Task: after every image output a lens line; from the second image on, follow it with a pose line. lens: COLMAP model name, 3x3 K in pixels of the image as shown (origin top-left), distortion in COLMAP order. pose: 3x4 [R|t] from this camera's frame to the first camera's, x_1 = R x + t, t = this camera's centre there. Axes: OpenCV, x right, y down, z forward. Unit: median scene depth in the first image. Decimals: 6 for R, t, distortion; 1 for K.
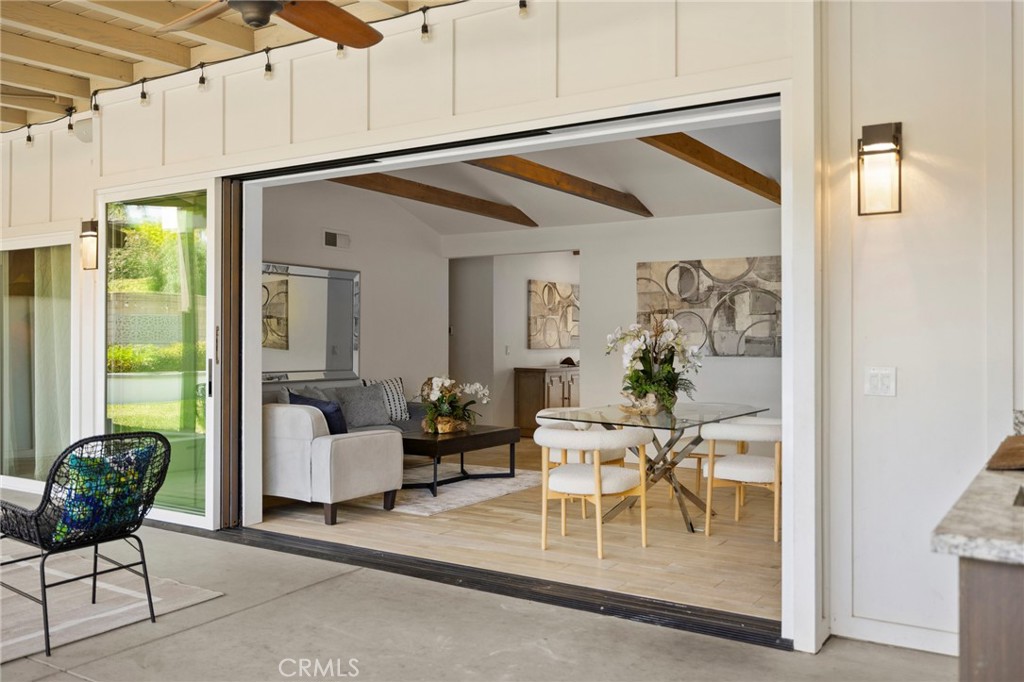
lens RADIAL K [[874.9, 0, 510.6], [0, 874.9, 338.1], [0, 0, 1]] dist [-0.003736, -0.003055]
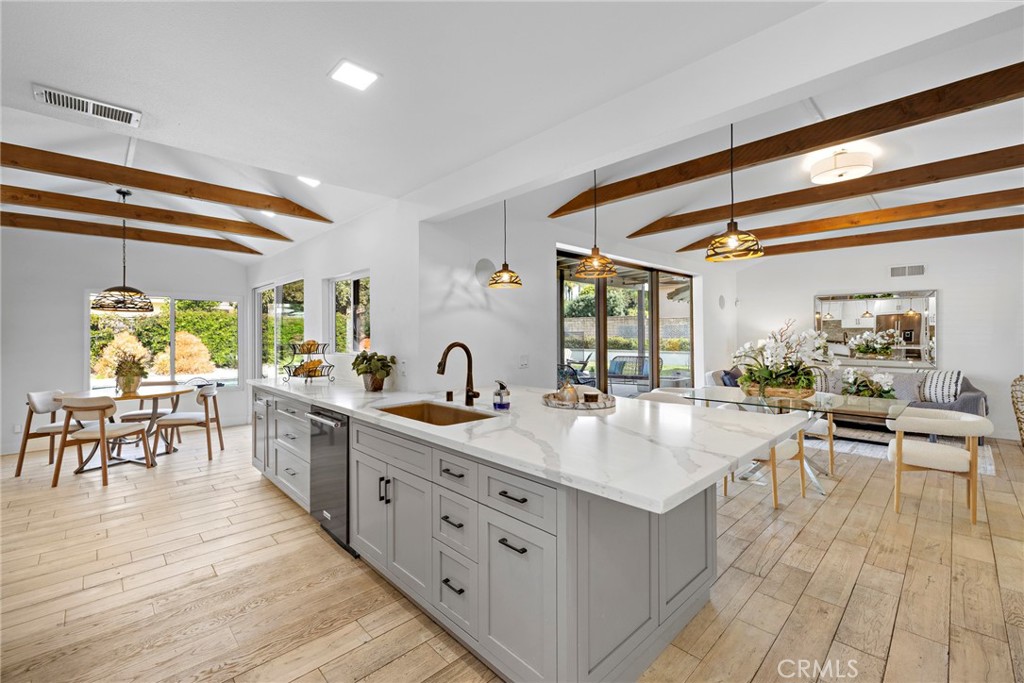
lens RADIAL K [[428.9, 0, 506.7], [0, 428.9, 337.8], [0, 0, 1]] dist [0.001814, -0.000600]
pose [[-0.229064, 0.009077, -0.973369, 0.758739], [0.006662, 0.999948, 0.007757, -0.014390], [0.973389, -0.004708, -0.229113, 0.616464]]
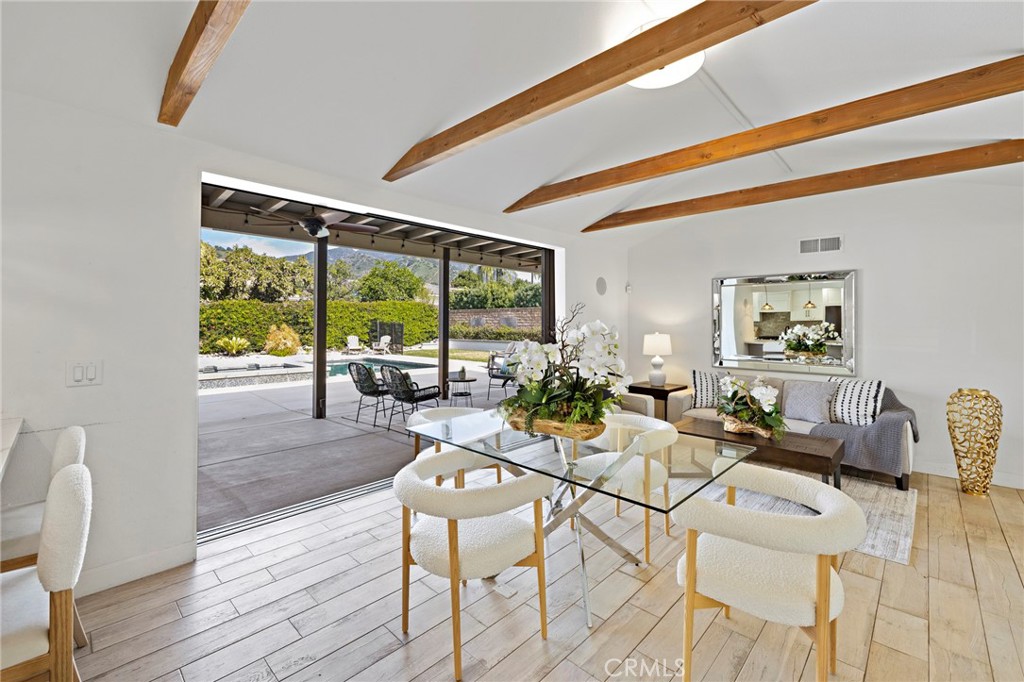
lens RADIAL K [[428.9, 0, 504.3], [0, 428.9, 326.0], [0, 0, 1]] dist [0.001814, -0.000600]
pose [[-0.196242, 0.001763, -0.980554, 0.471286], [-0.001183, 0.999997, 0.002034, -0.015147], [0.980555, 0.001559, -0.196239, 0.855737]]
